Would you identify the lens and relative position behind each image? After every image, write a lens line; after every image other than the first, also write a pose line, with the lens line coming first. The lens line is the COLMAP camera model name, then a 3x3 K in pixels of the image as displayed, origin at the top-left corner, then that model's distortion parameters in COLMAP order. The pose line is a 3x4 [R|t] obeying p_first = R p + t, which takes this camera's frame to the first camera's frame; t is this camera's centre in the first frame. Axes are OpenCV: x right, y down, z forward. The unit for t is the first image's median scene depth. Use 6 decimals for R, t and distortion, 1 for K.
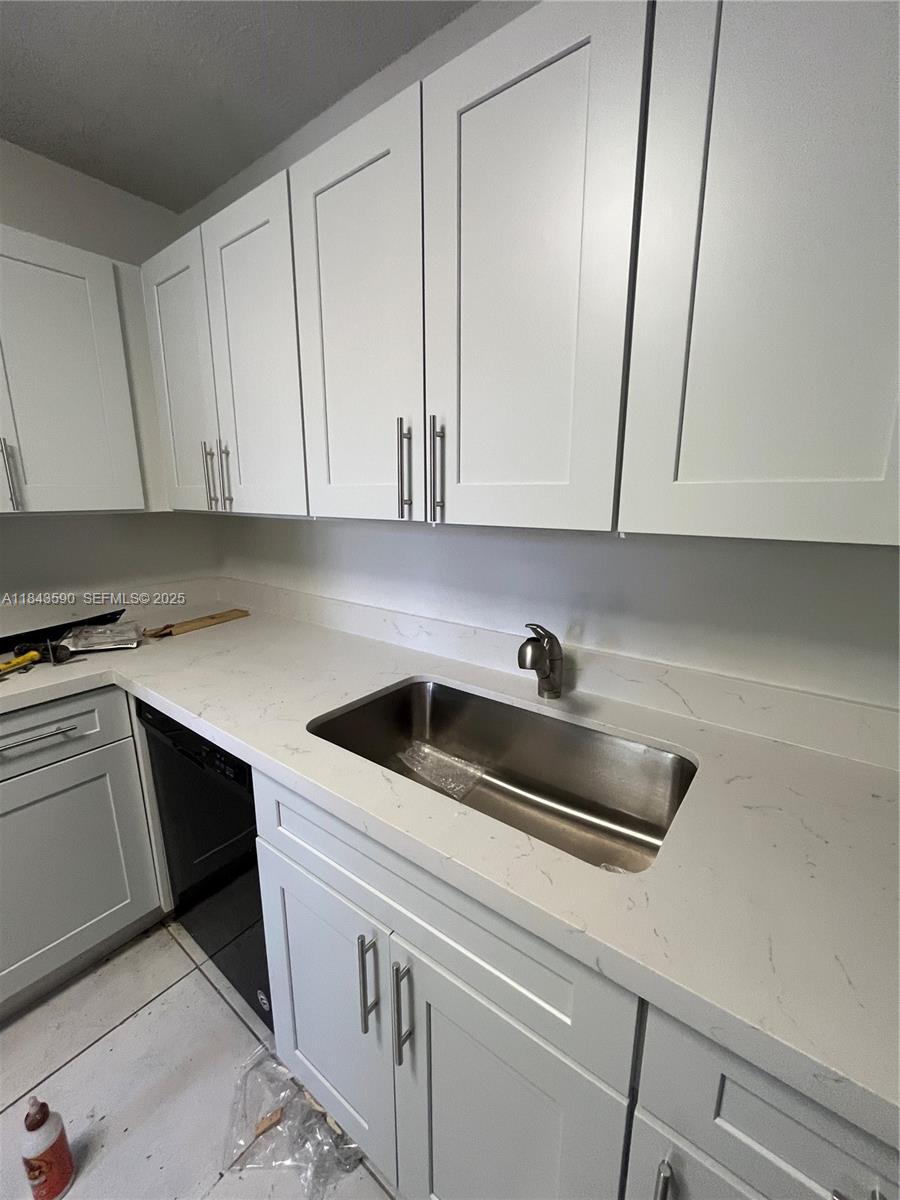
lens RADIAL K [[487.6, 0, 444.3], [0, 487.6, 601.9], [0, 0, 1]] dist [-0.001150, -0.000673]
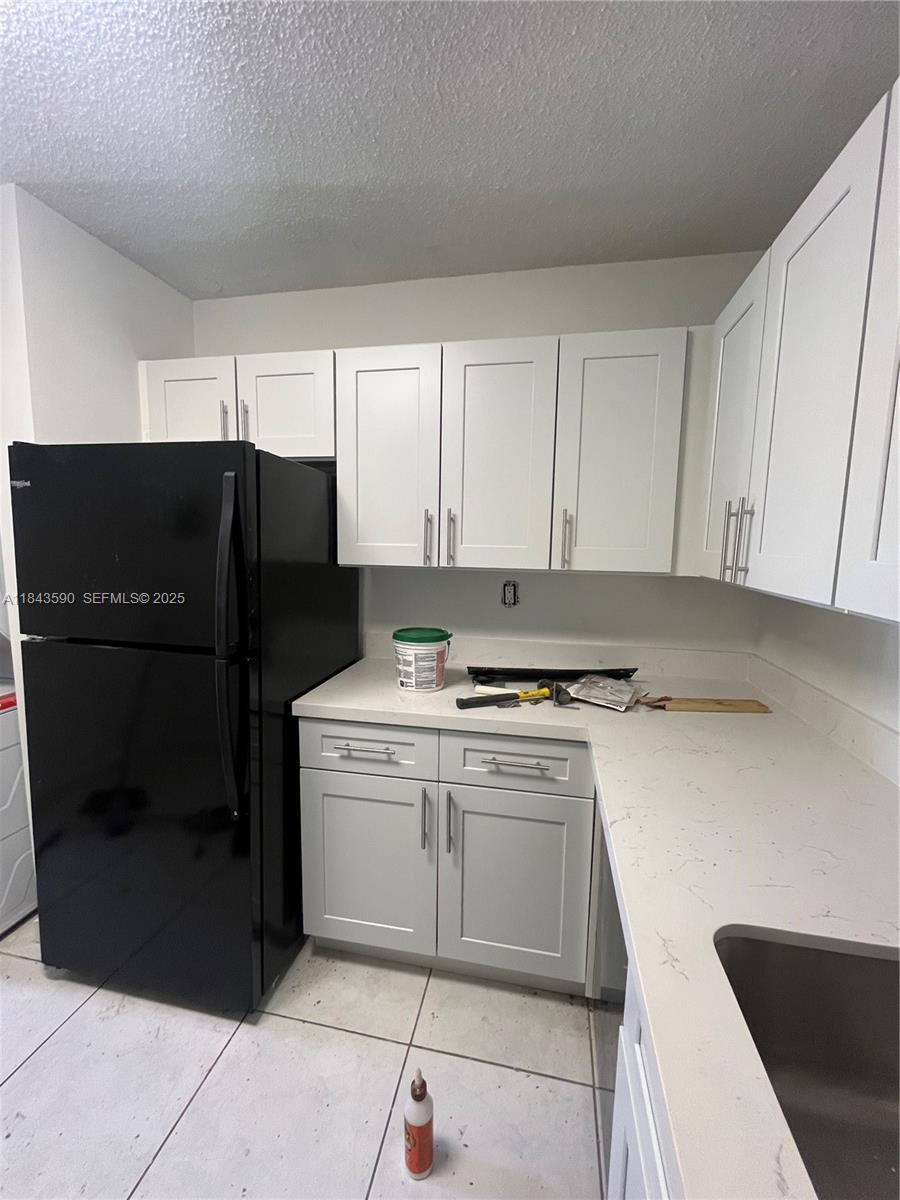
lens RADIAL K [[487.6, 0, 446.6], [0, 487.6, 600.3], [0, 0, 1]] dist [-0.001150, -0.000673]
pose [[0.434519, 0.116314, -0.893121, 0.063361], [-0.207817, 0.977816, 0.026237, -0.081200], [0.876359, 0.174205, 0.449051, 0.223236]]
